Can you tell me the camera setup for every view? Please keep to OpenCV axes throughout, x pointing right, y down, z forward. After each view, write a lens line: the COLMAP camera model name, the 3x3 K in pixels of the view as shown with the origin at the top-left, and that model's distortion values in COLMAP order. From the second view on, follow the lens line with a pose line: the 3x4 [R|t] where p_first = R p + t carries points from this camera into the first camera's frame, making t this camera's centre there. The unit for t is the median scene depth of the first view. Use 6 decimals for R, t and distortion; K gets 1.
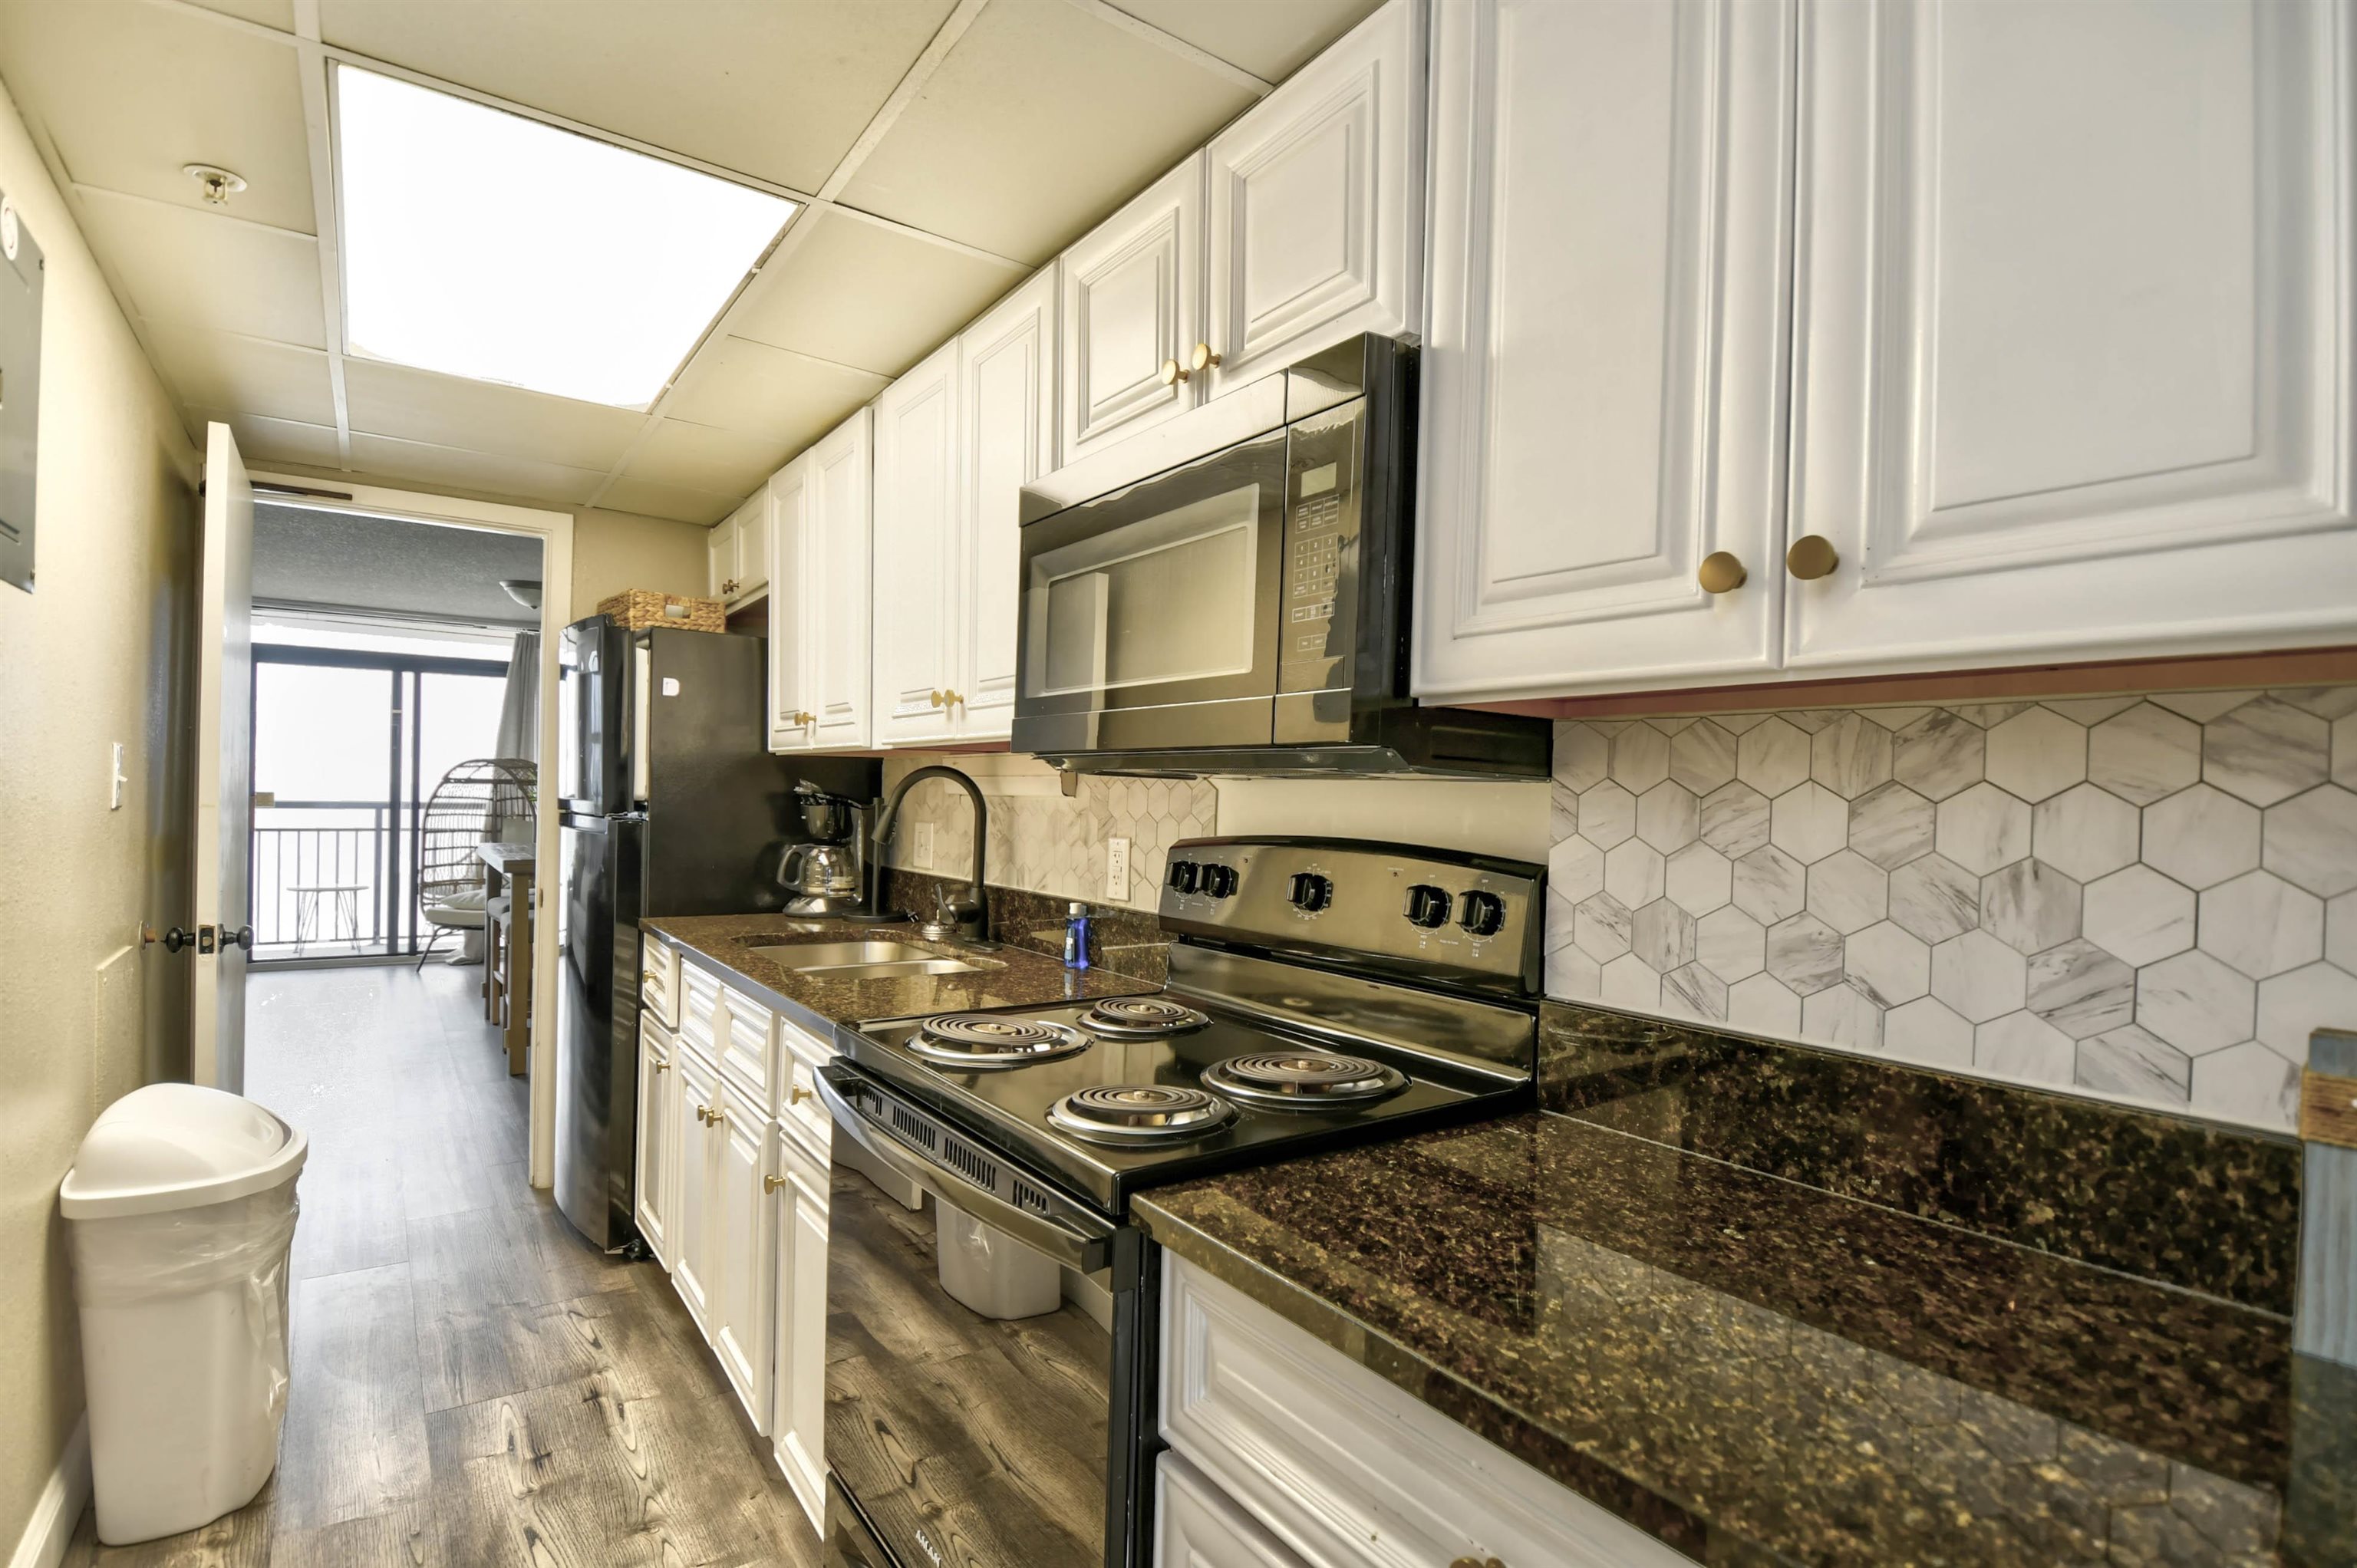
lens RADIAL K [[1123.7, 0, 1187.6], [0, 1123.7, 790.6], [0, 0, 1]] dist [0.012275, -0.015258]
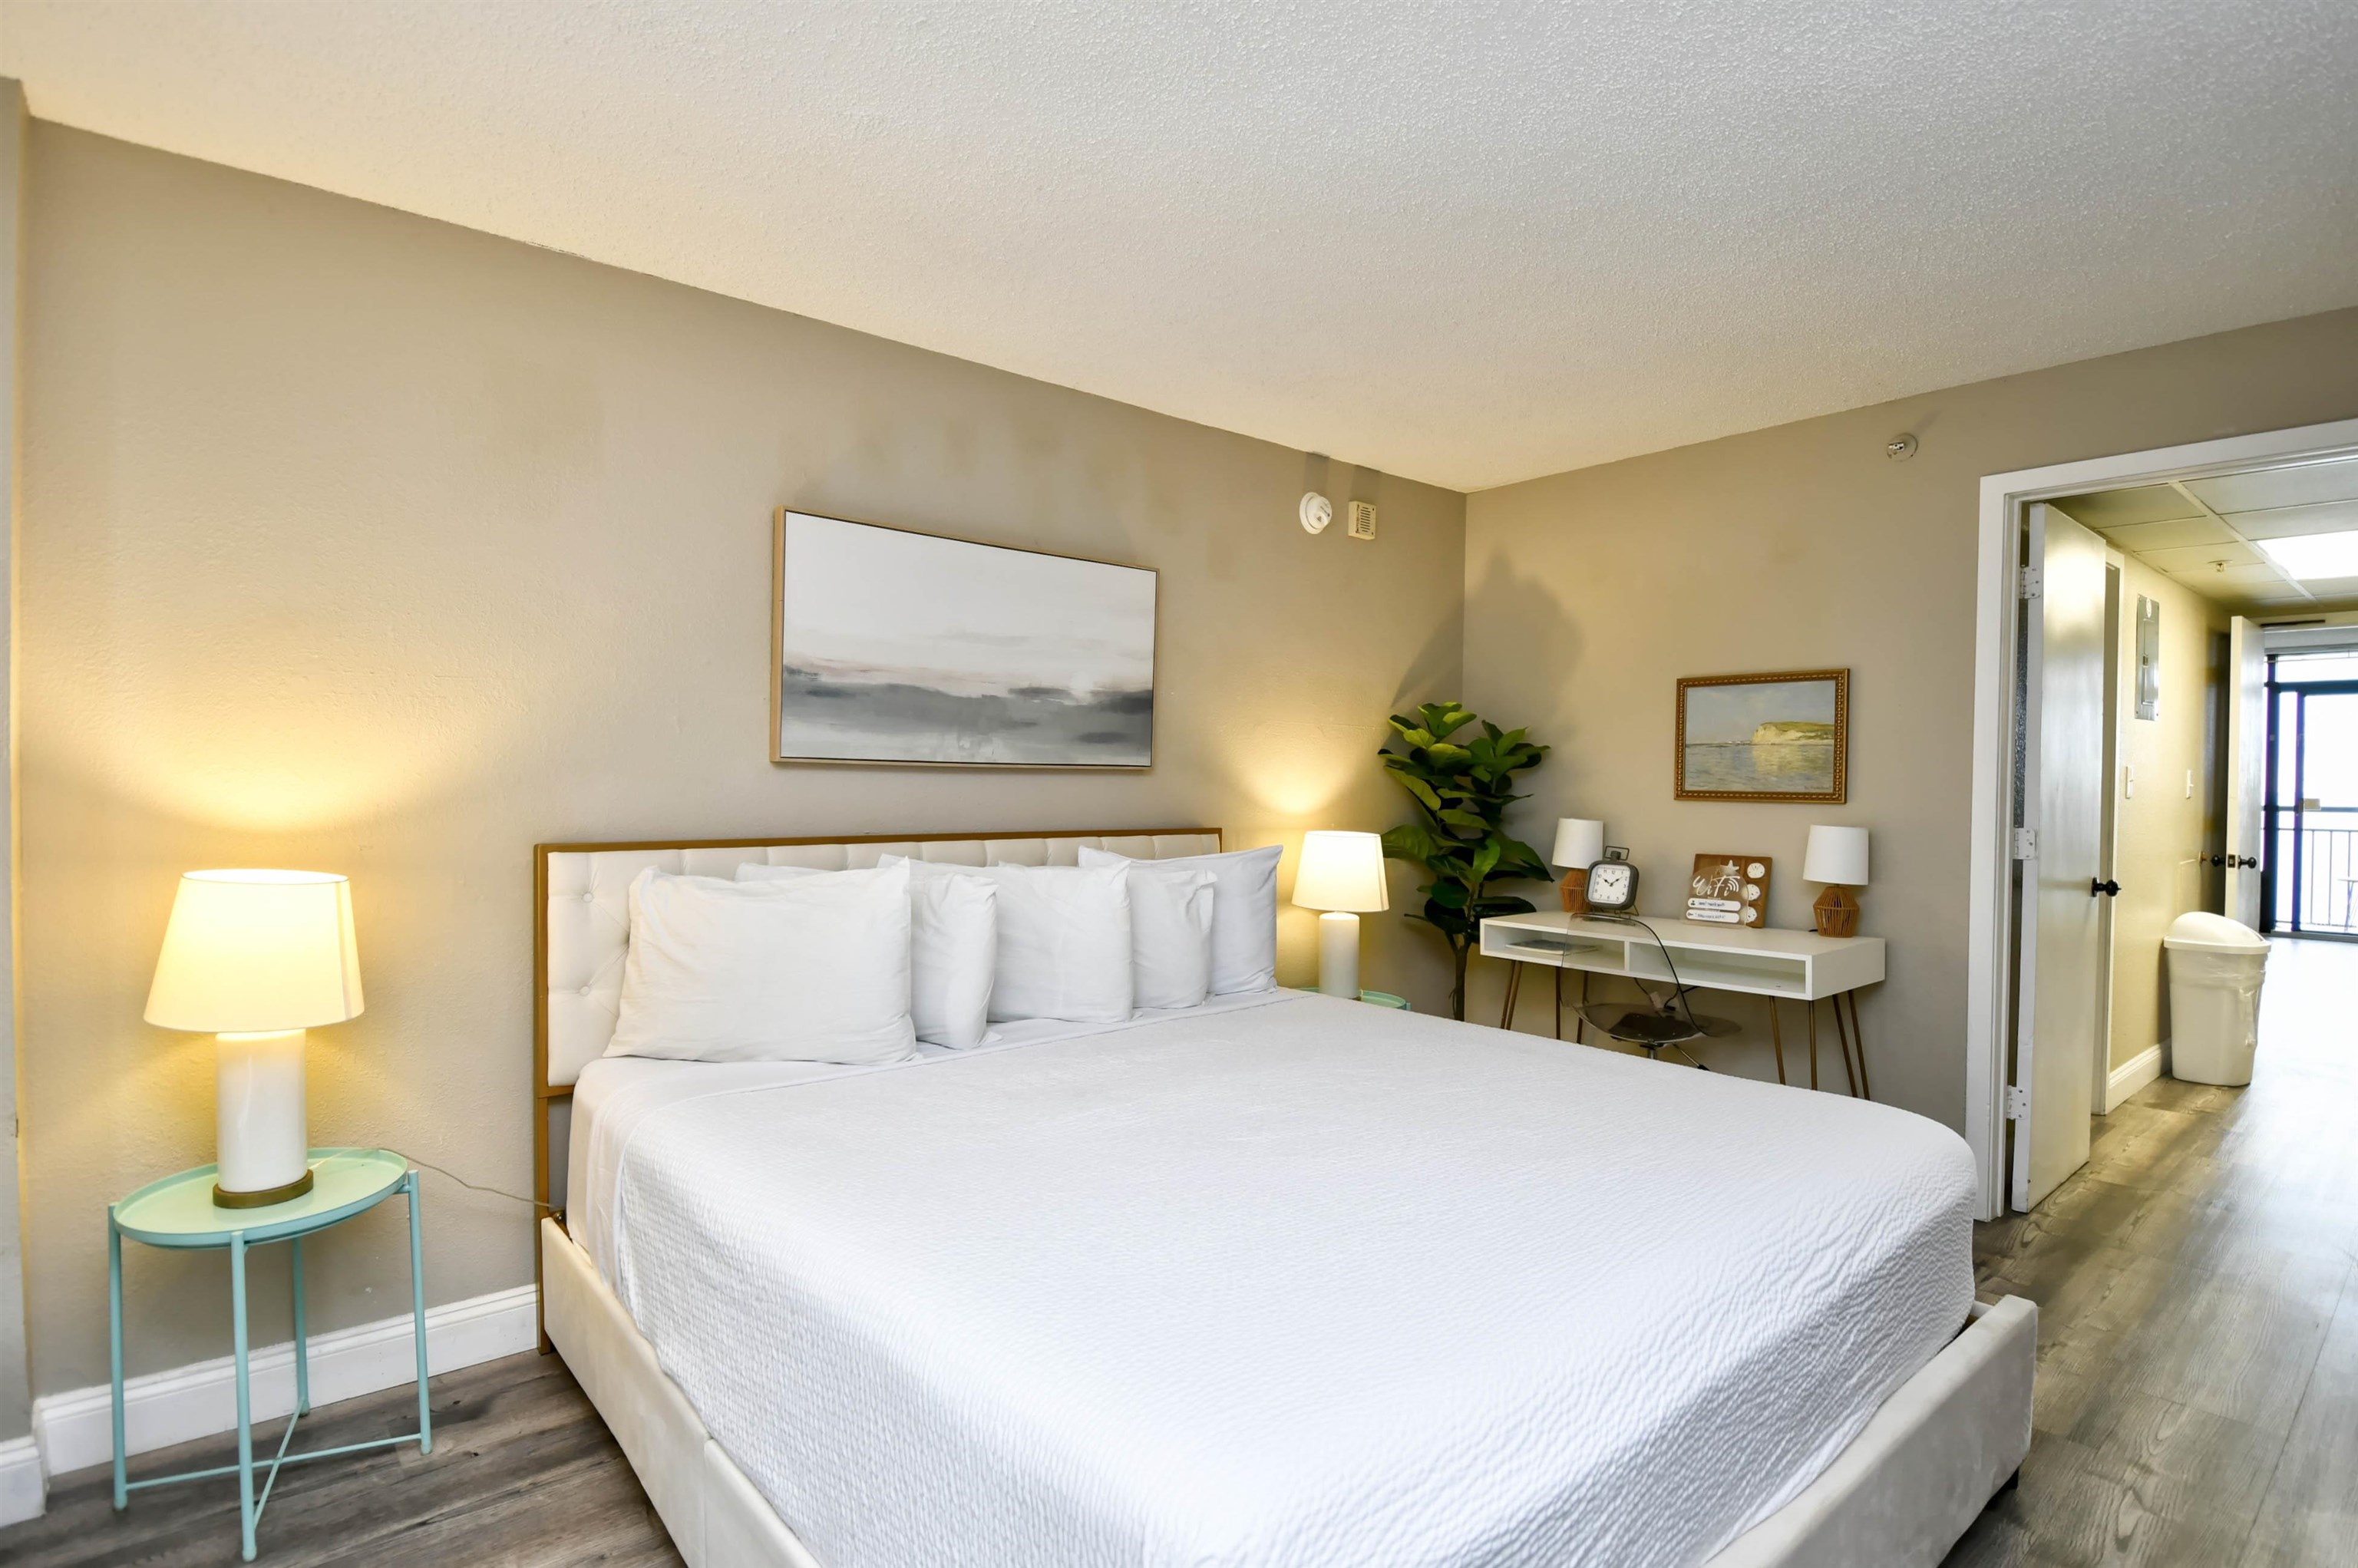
lens RADIAL K [[1124.2, 0, 1082.8], [0, 1124.2, 800.2], [0, 0, 1]] dist [0.012275, -0.015258]
pose [[0.026956, 0.003541, -0.999630, 0.970389], [-0.007583, 0.999966, 0.003337, 0.024242], [0.999608, 0.007490, 0.026982, -1.005145]]
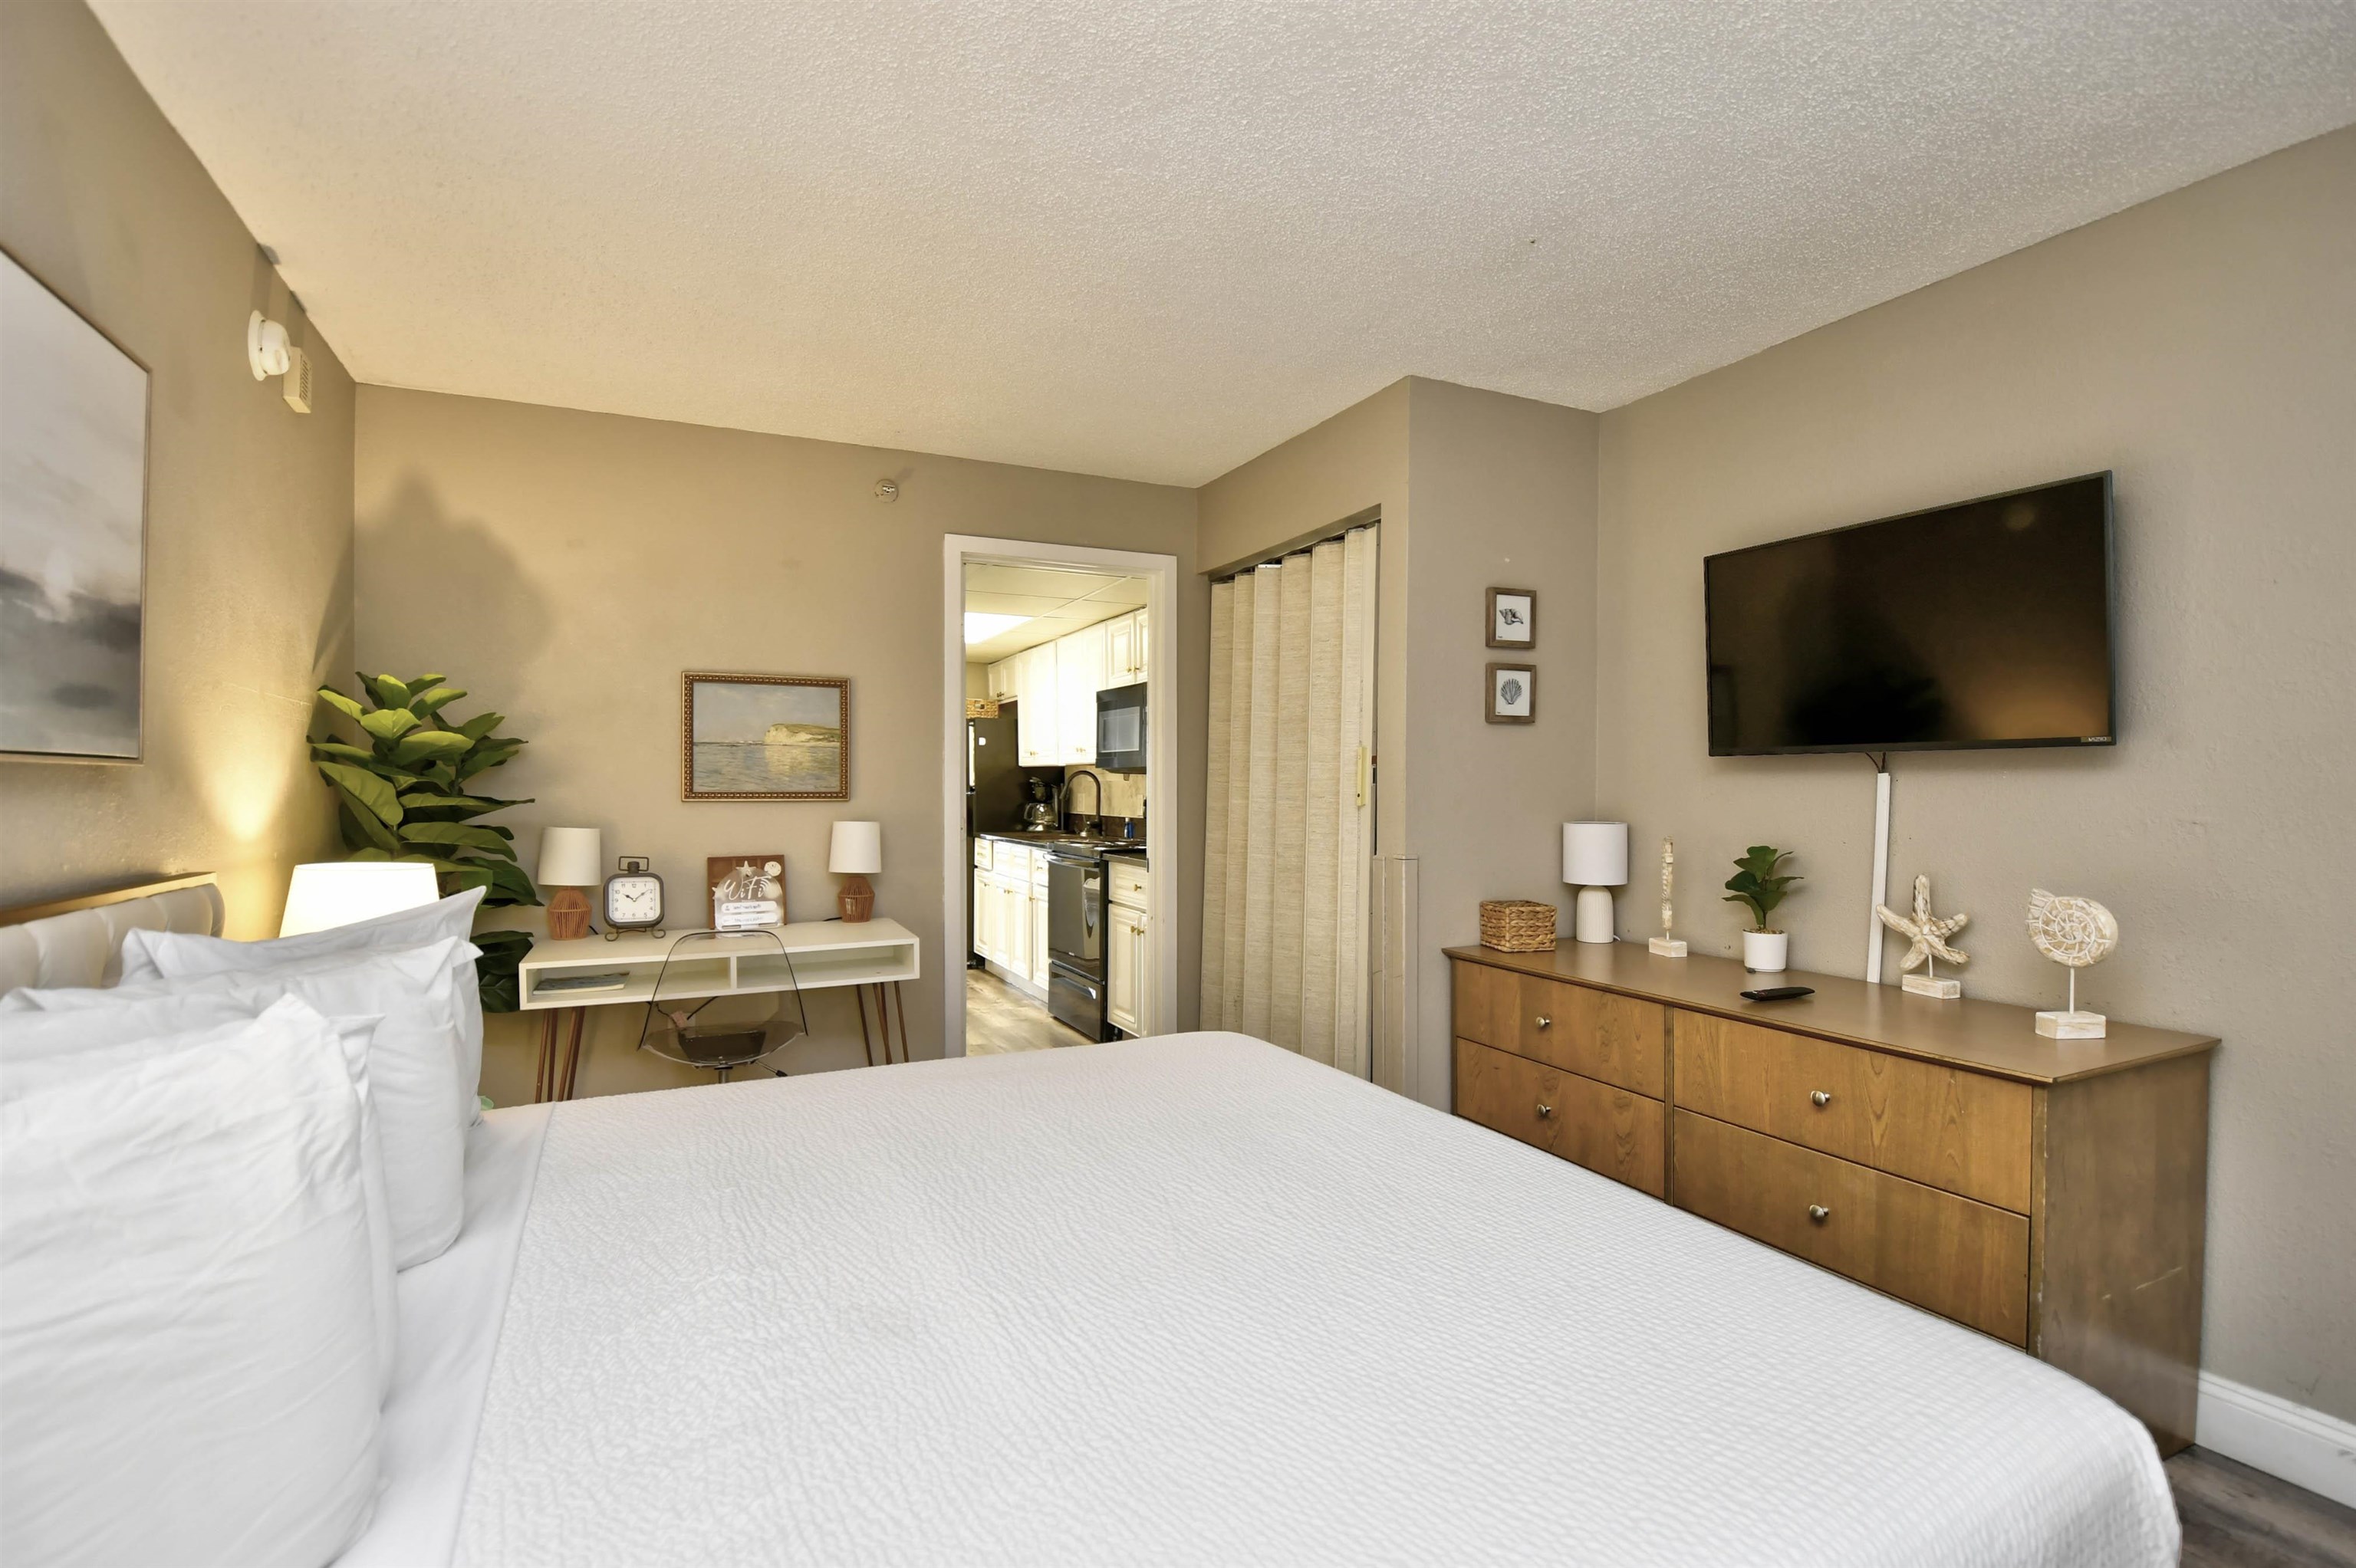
lens RADIAL K [[1123.2, 0, 1169.1], [0, 1123.2, 802.0], [0, 0, 1]] dist [0.012275, -0.015258]
pose [[0.982104, -0.013305, -0.187868, 0.418602], [0.016355, 0.999758, 0.014696, 0.014059], [0.187627, -0.017506, 0.982084, -1.383982]]
